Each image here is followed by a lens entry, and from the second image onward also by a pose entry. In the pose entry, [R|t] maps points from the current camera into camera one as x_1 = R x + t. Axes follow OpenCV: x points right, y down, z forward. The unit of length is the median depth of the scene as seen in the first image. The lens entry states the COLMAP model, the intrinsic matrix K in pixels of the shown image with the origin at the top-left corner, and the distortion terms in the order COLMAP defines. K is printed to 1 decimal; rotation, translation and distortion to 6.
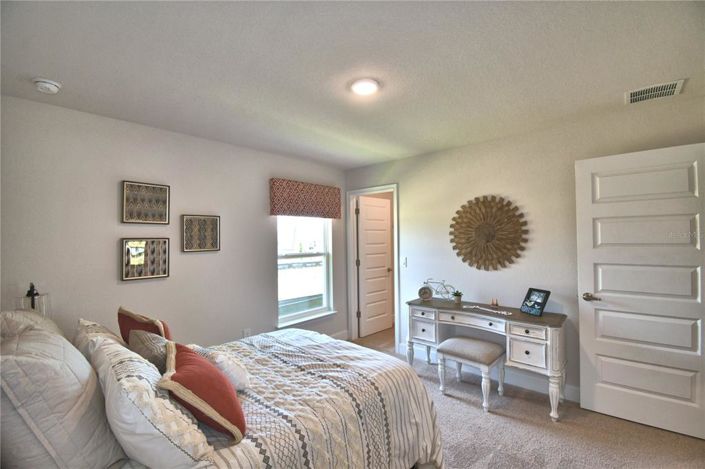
lens RADIAL K [[313.2, 0, 349.8], [0, 313.2, 233.8], [0, 0, 1]] dist [-0.003595, -0.006577]
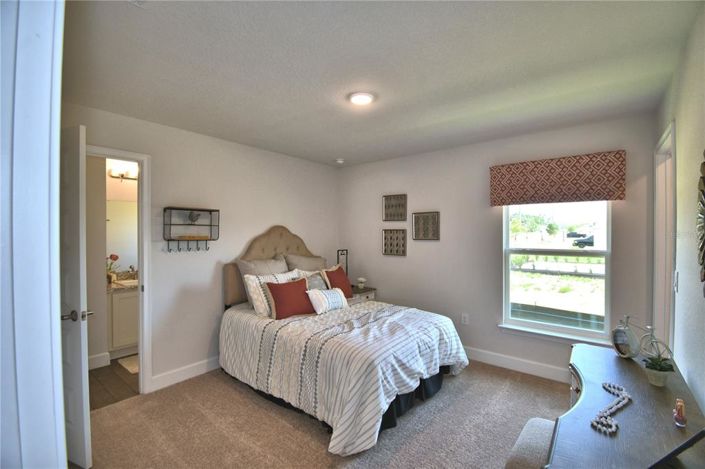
lens RADIAL K [[313.2, 0, 349.9], [0, 313.2, 233.0], [0, 0, 1]] dist [-0.003595, -0.006577]
pose [[0.029464, 0.014331, -0.999463, 0.866141], [0.009067, 0.999852, 0.014604, 0.005432], [0.999525, -0.009493, 0.029330, 0.668766]]
